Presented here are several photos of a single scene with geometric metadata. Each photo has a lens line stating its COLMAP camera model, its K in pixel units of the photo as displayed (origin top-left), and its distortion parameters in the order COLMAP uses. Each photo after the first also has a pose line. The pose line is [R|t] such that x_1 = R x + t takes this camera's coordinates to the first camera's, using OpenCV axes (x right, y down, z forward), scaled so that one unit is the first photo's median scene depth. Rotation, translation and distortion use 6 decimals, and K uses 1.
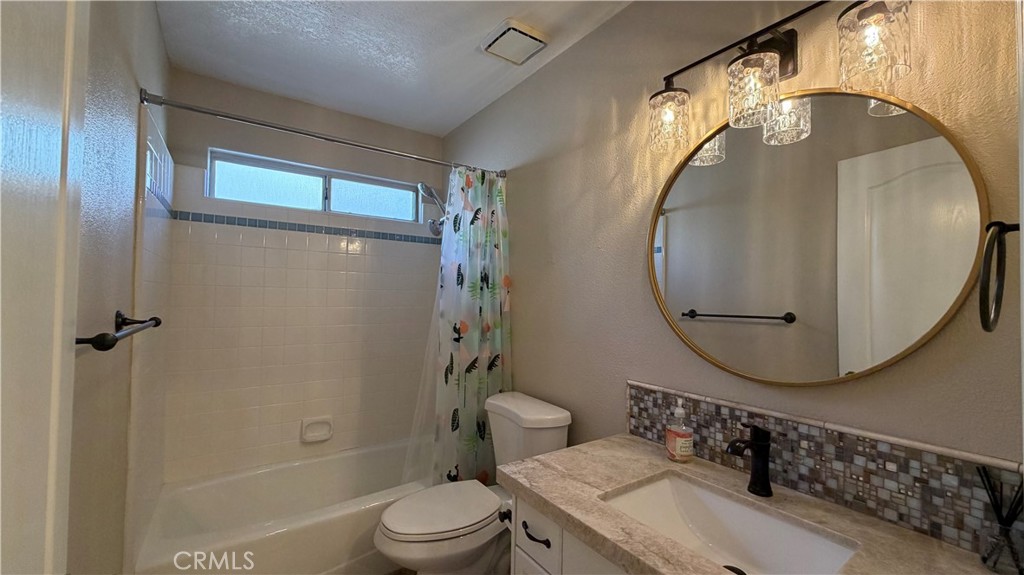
lens RADIAL K [[408.1, 0, 508.4], [0, 408.1, 287.8], [0, 0, 1]] dist [0.000068, -0.000216]
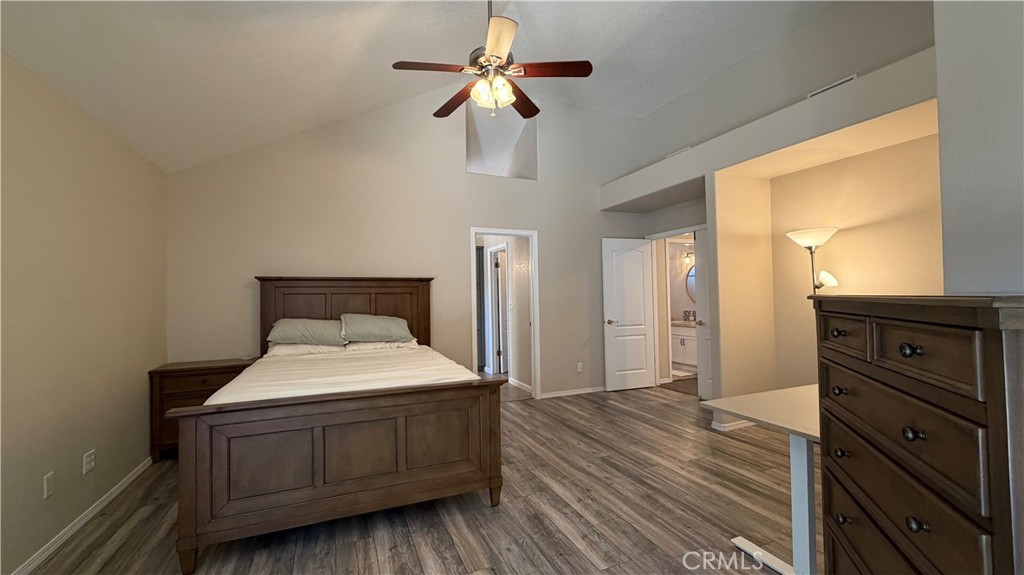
lens RADIAL K [[408.1, 0, 508.4], [0, 408.1, 287.8], [0, 0, 1]] dist [0.000068, -0.000216]
pose [[0.979302, -0.036479, -0.199090, -0.800948], [0.036999, 0.999315, -0.001109, -0.116017], [0.198994, -0.006280, 0.979981, -4.351633]]
